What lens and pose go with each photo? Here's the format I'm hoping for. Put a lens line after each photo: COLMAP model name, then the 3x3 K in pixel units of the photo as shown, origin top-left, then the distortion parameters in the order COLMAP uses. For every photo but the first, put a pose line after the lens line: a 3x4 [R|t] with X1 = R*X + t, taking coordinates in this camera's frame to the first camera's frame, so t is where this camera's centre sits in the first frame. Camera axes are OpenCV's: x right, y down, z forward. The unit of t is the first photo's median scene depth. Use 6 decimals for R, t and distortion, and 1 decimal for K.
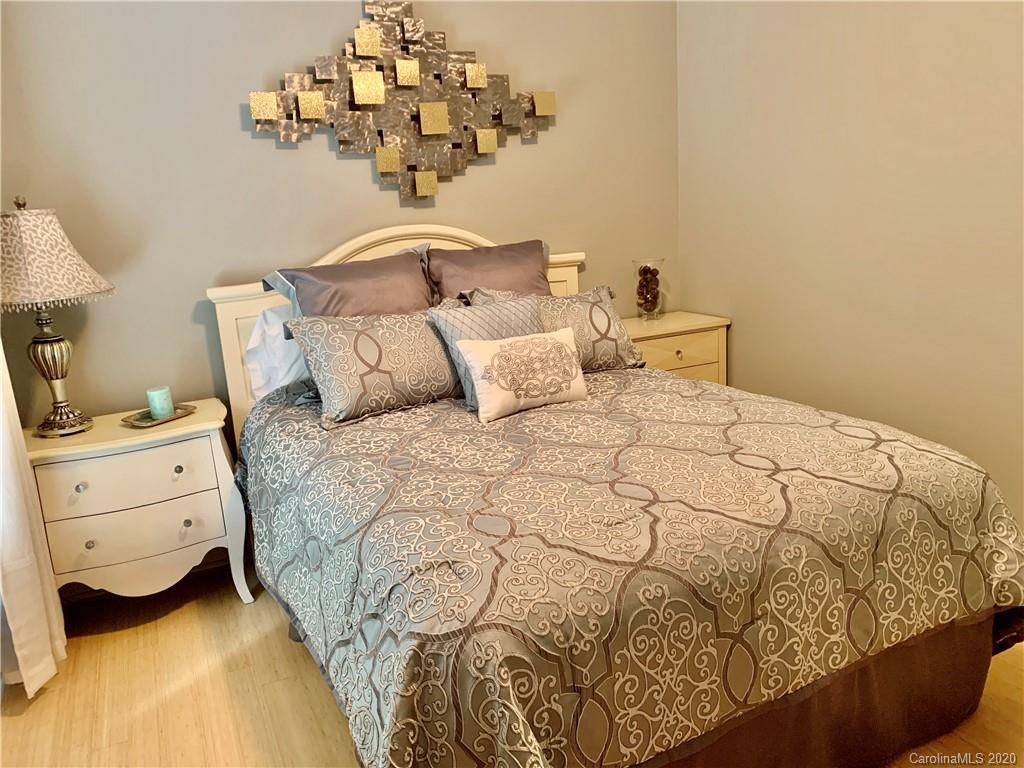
lens RADIAL K [[790.1, 0, 509.5], [0, 790.1, 381.9], [0, 0, 1]] dist [0.055455, -0.052479]
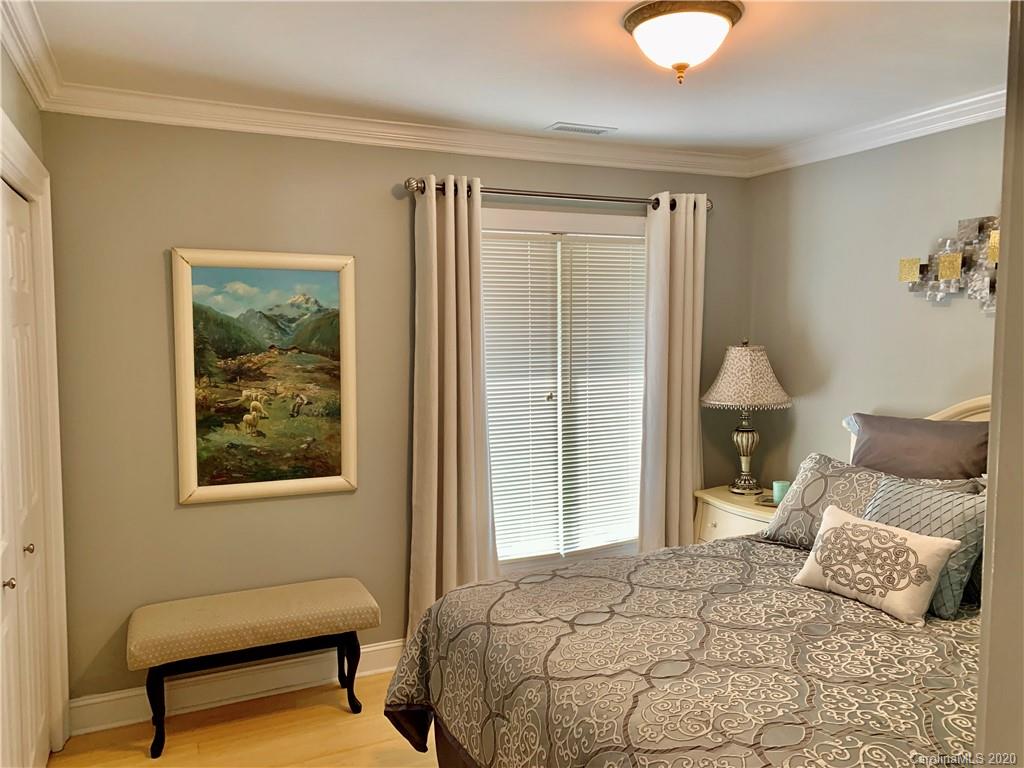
lens RADIAL K [[790.1, 0, 510.3], [0, 790.1, 382.4], [0, 0, 1]] dist [0.055455, -0.052479]
pose [[-0.025199, 0.135138, -0.990506, 0.951486], [-0.224156, 0.964828, 0.137337, -0.255431], [0.974228, 0.225488, 0.005979, 0.552979]]
